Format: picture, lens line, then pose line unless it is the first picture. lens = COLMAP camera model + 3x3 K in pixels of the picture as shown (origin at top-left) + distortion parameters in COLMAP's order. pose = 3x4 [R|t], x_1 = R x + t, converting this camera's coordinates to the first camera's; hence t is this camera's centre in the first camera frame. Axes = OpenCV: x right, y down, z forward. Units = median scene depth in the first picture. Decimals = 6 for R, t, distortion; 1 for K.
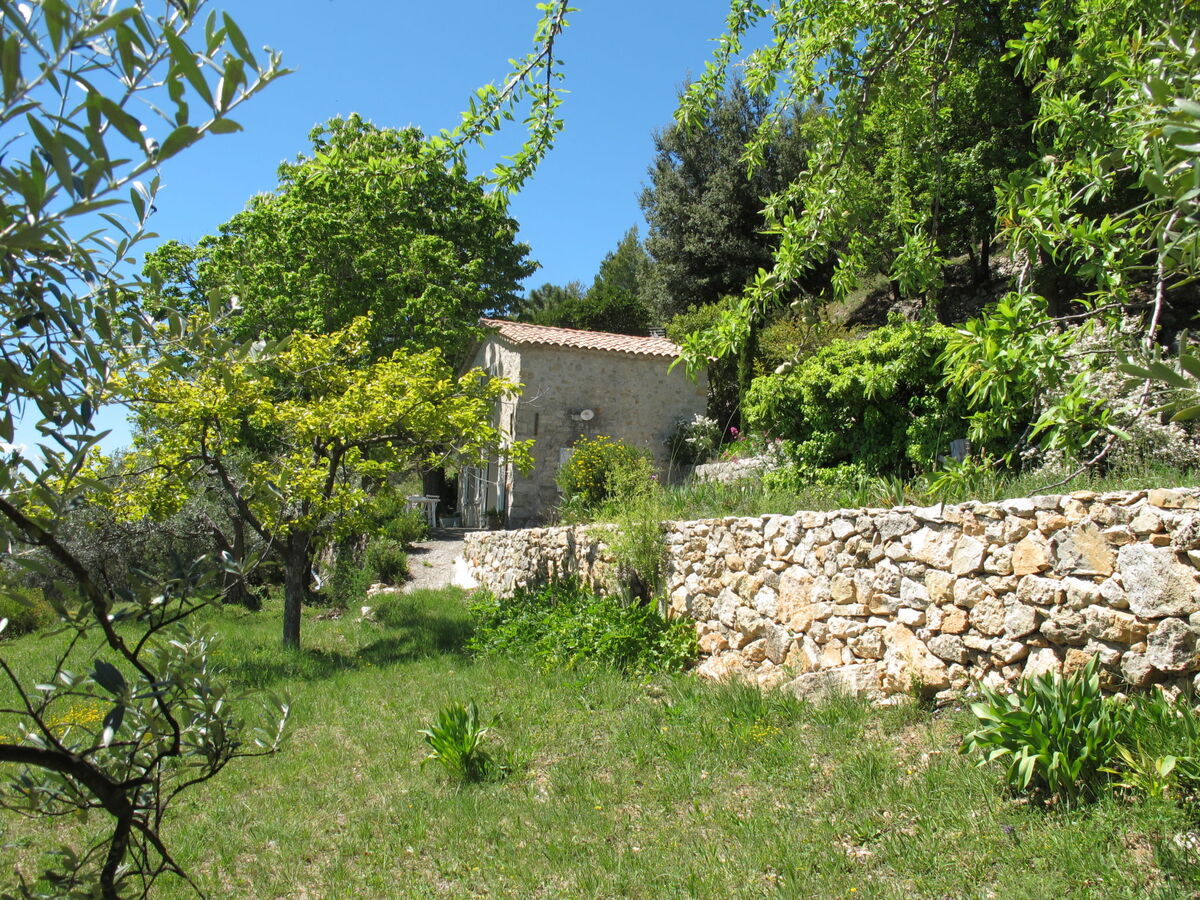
lens RADIAL K [[1007.3, 0, 604.4], [0, 1007.3, 483.1], [0, 0, 1]] dist [-0.150112, 0.124047]
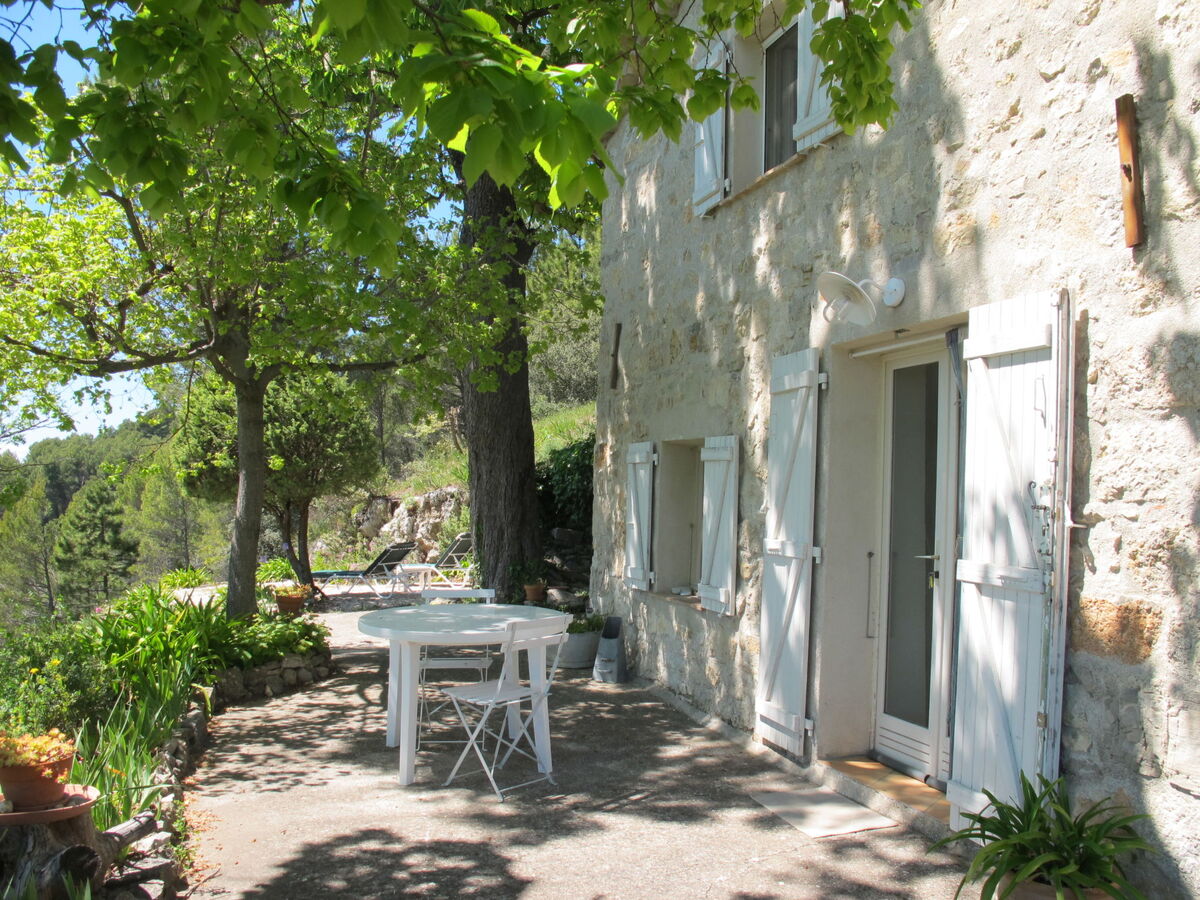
lens RADIAL K [[1007.3, 0, 604.4], [0, 1007.3, 483.1], [0, 0, 1]] dist [-0.150112, 0.124047]
pose [[0.999596, -0.003554, -0.028184, -0.134056], [0.004981, 0.998699, 0.050745, -0.018496], [0.027967, -0.050865, 0.998314, 0.714005]]
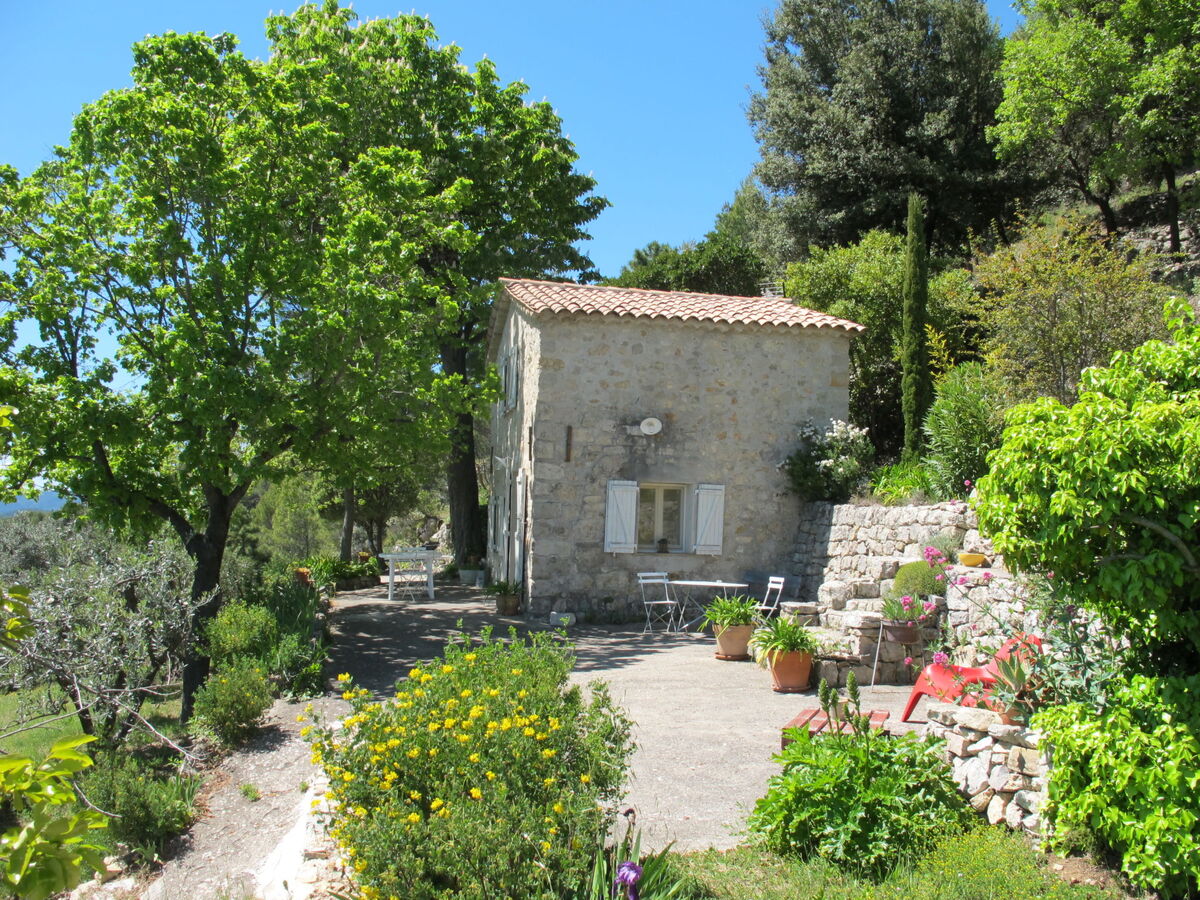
lens RADIAL K [[1007.3, 0, 604.4], [0, 1007.3, 483.1], [0, 0, 1]] dist [-0.150112, 0.124047]
pose [[0.991060, -0.015617, -0.132502, 0.029267], [0.019821, 0.999339, 0.030465, -0.043062], [0.131938, -0.032819, 0.990714, 0.318898]]
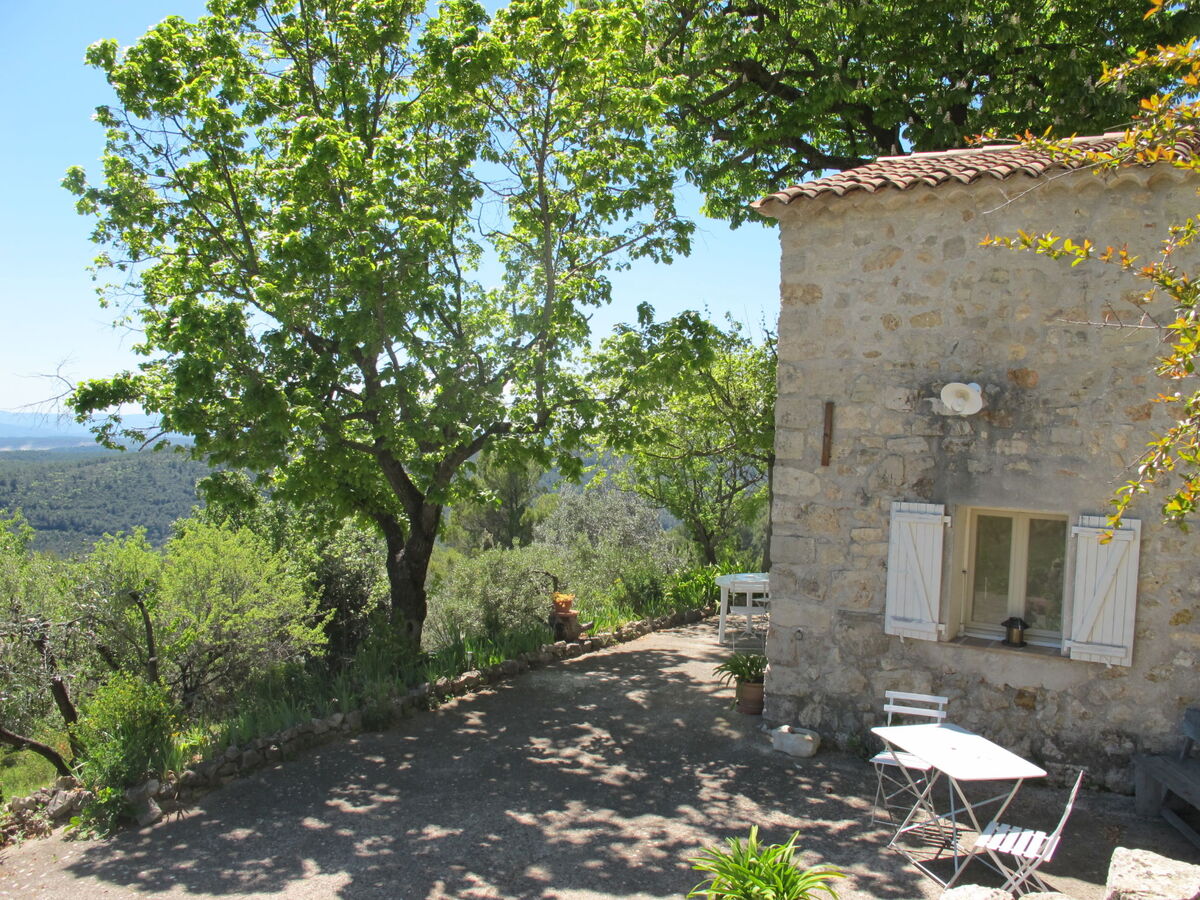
lens RADIAL K [[1007.3, 0, 604.4], [0, 1007.3, 483.1], [0, 0, 1]] dist [-0.150112, 0.124047]
pose [[0.565657, 0.023626, -0.824302, 0.141305], [0.042634, 0.997415, 0.057845, -0.052724], [0.823538, -0.067863, 0.563187, 0.607329]]
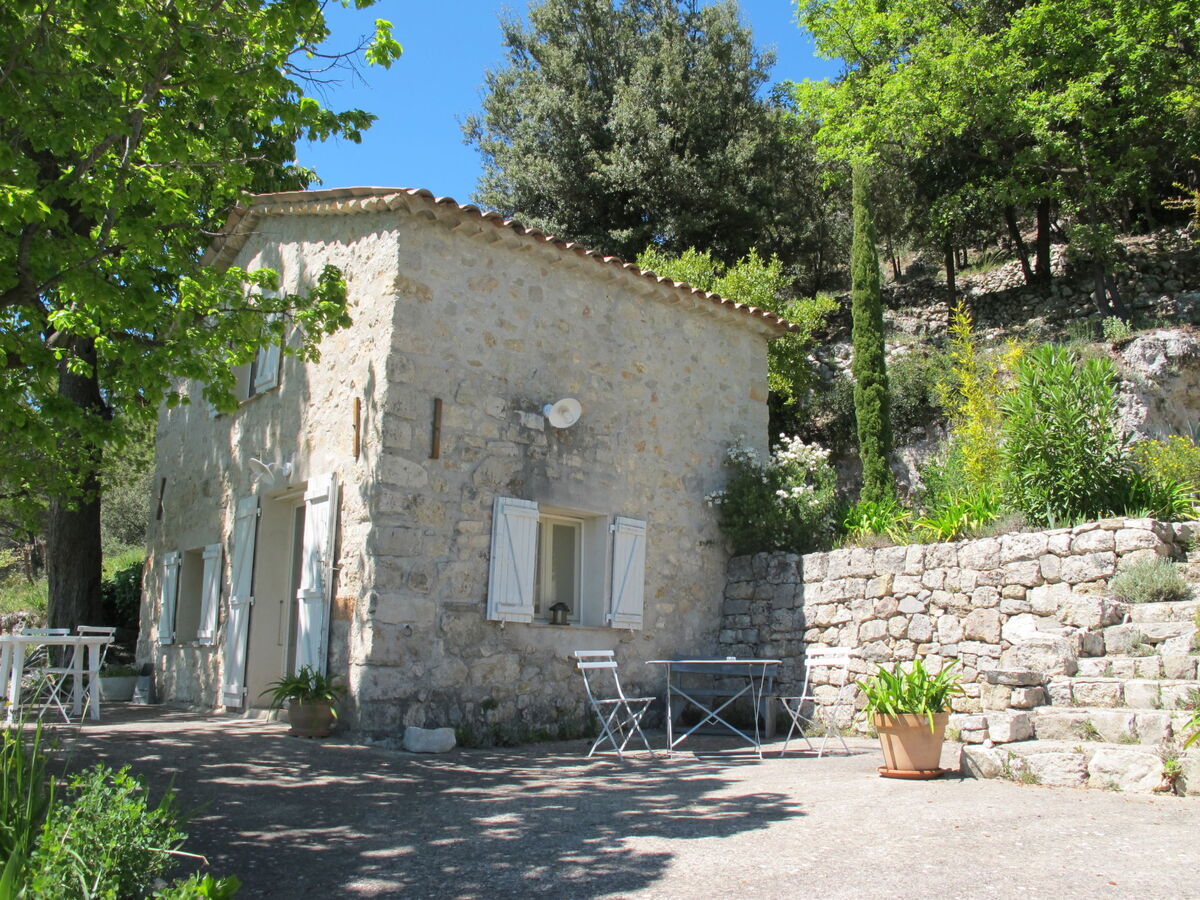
lens RADIAL K [[1007.3, 0, 604.4], [0, 1007.3, 483.1], [0, 0, 1]] dist [-0.150112, 0.124047]
pose [[0.931713, 0.042663, 0.360681, -0.113456], [-0.002545, 0.993820, -0.110979, -0.000102], [-0.363187, 0.102482, 0.926063, 0.535044]]
